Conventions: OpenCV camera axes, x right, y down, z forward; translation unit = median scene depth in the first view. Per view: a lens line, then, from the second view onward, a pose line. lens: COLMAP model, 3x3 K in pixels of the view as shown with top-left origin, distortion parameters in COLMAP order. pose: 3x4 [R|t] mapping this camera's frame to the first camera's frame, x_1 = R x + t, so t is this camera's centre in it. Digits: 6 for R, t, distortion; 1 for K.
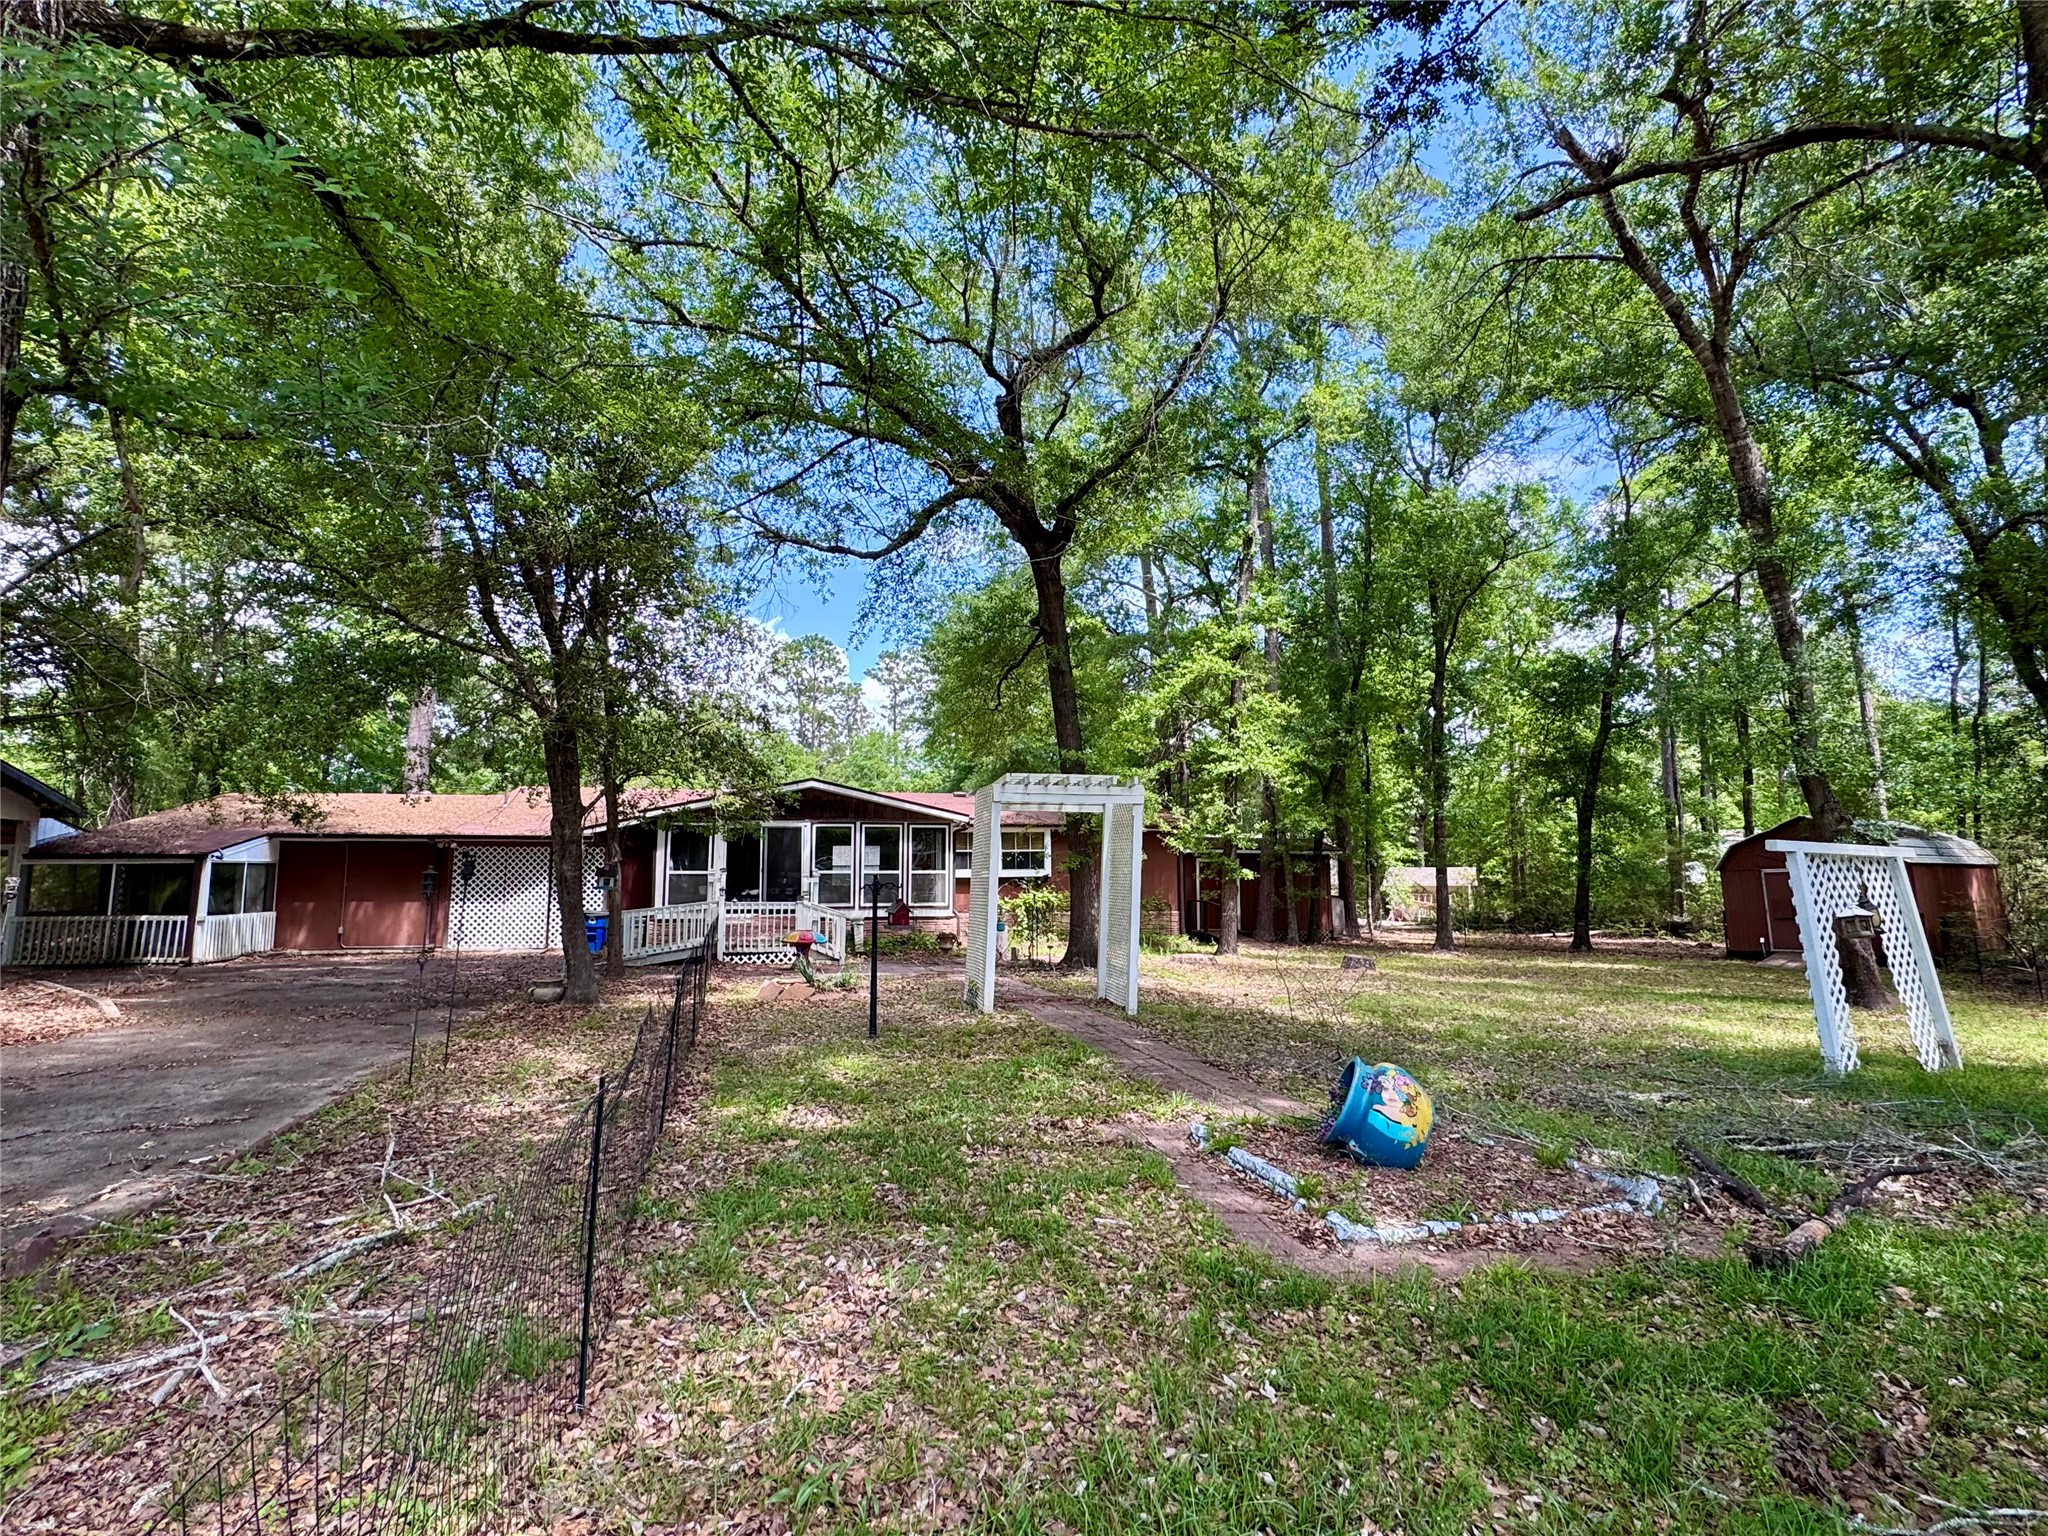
lens RADIAL K [[953.5, 0, 1025.5], [0, 953.5, 770.8], [0, 0, 1]] dist [0.000701, -0.000009]
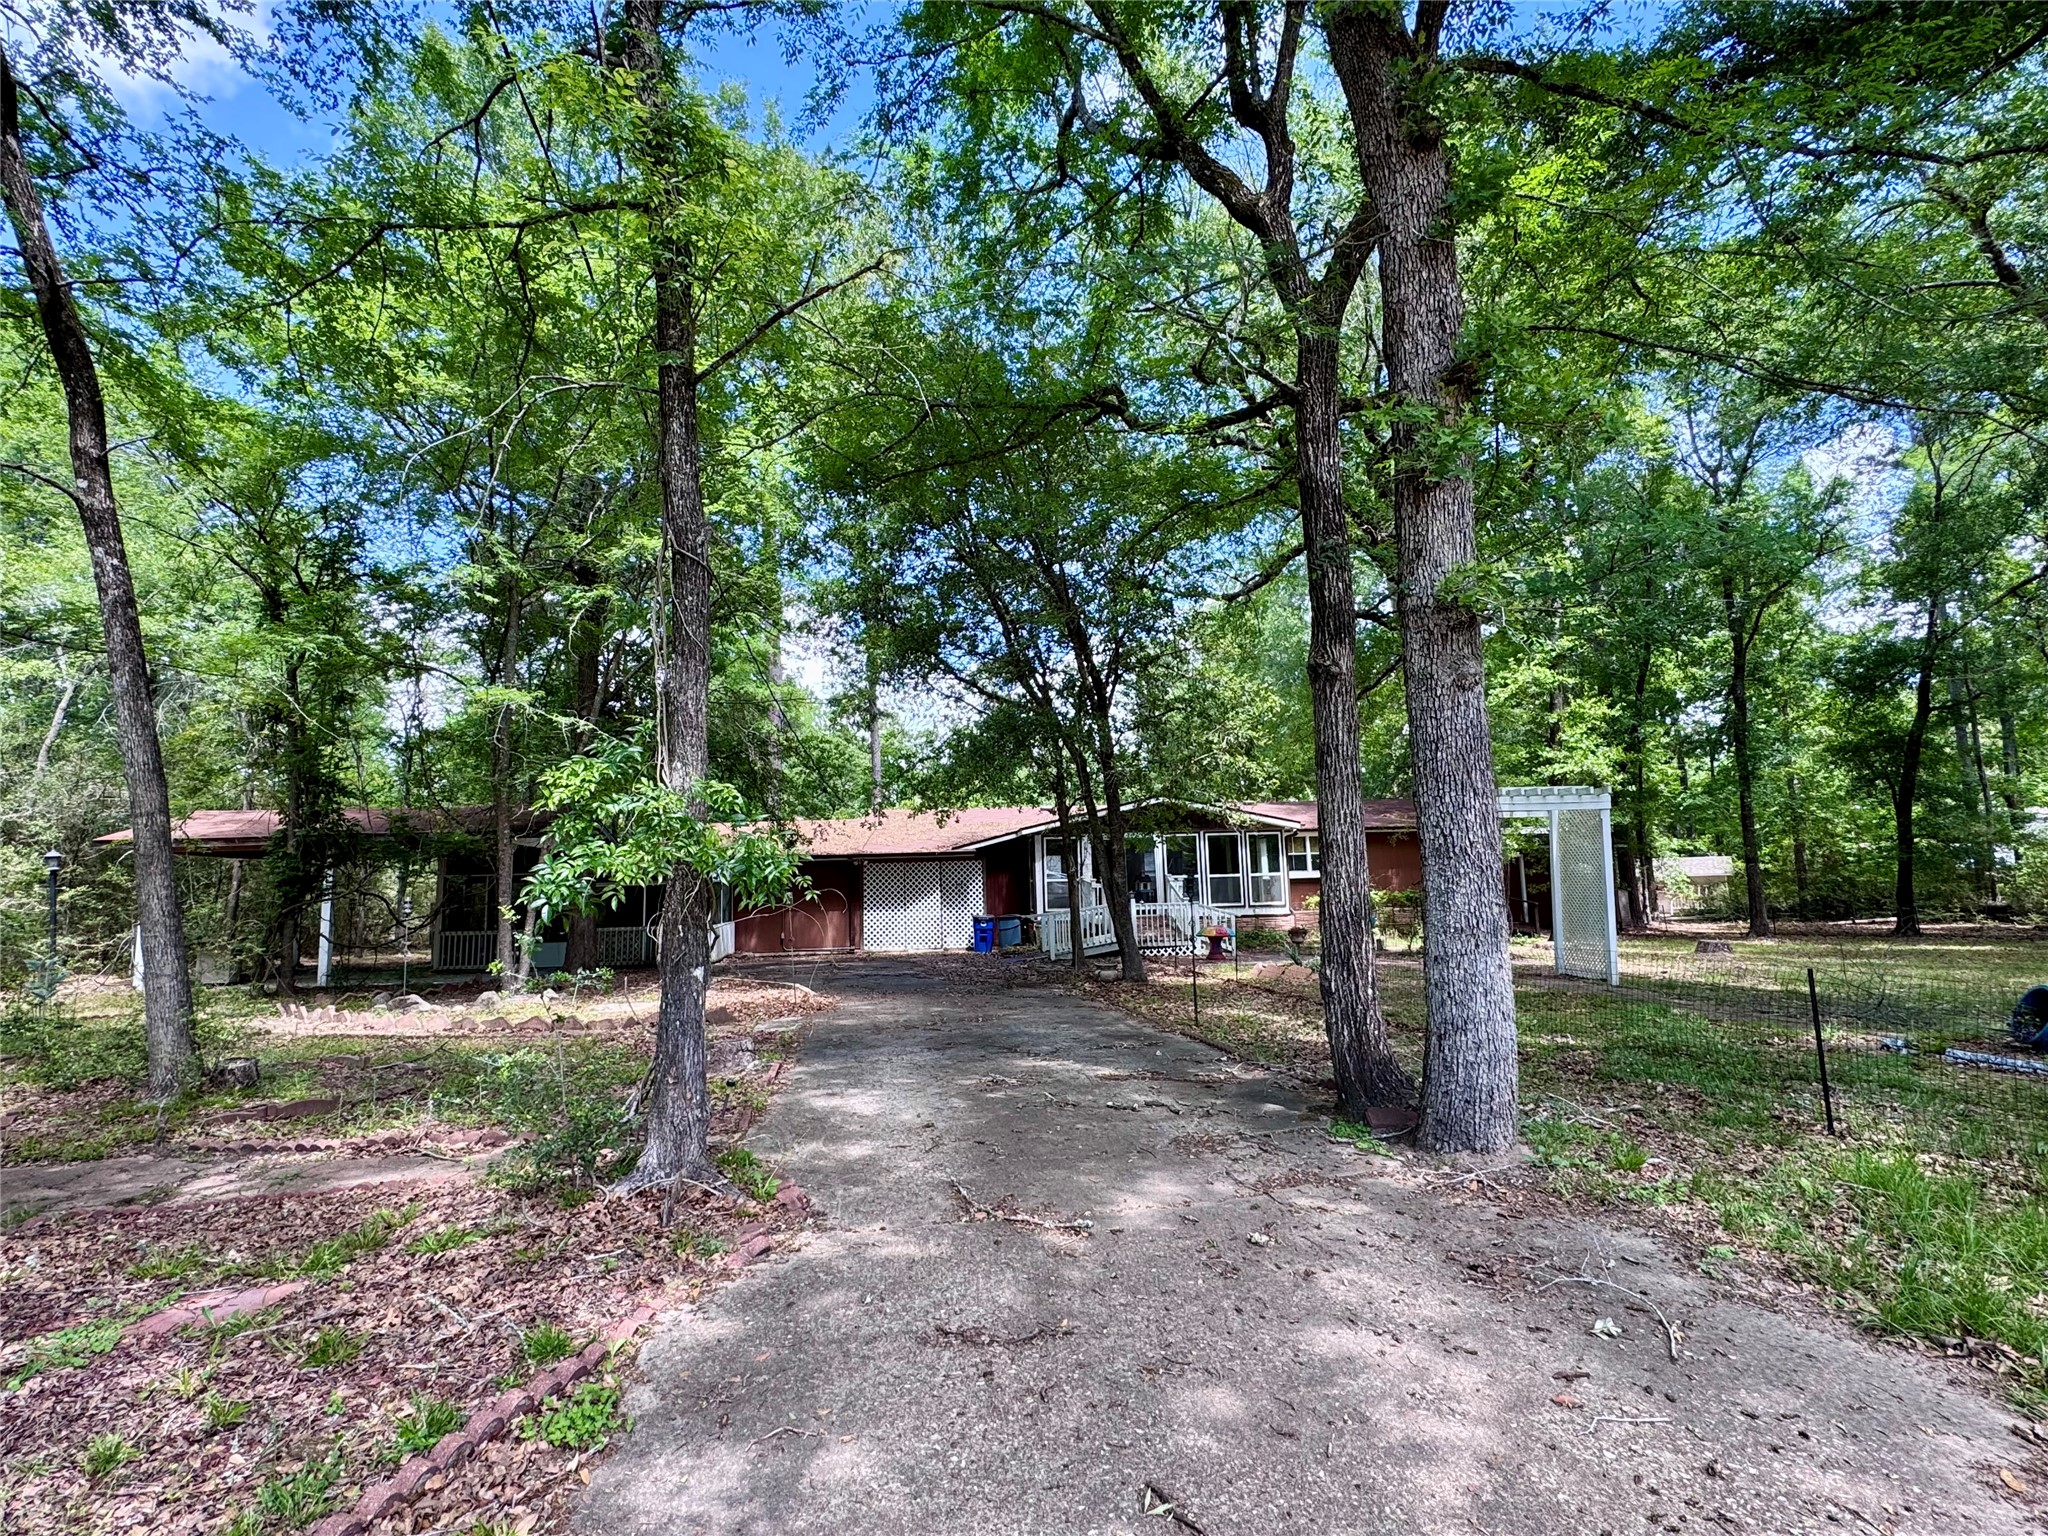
lens RADIAL K [[953.5, 0, 1022.5], [0, 953.5, 764.8], [0, 0, 1]] dist [0.000701, -0.000009]
pose [[0.989628, -0.043673, -0.136854, -0.207325], [0.042013, 0.999005, -0.014991, -0.015313], [0.137372, 0.009086, 0.990478, -0.130463]]
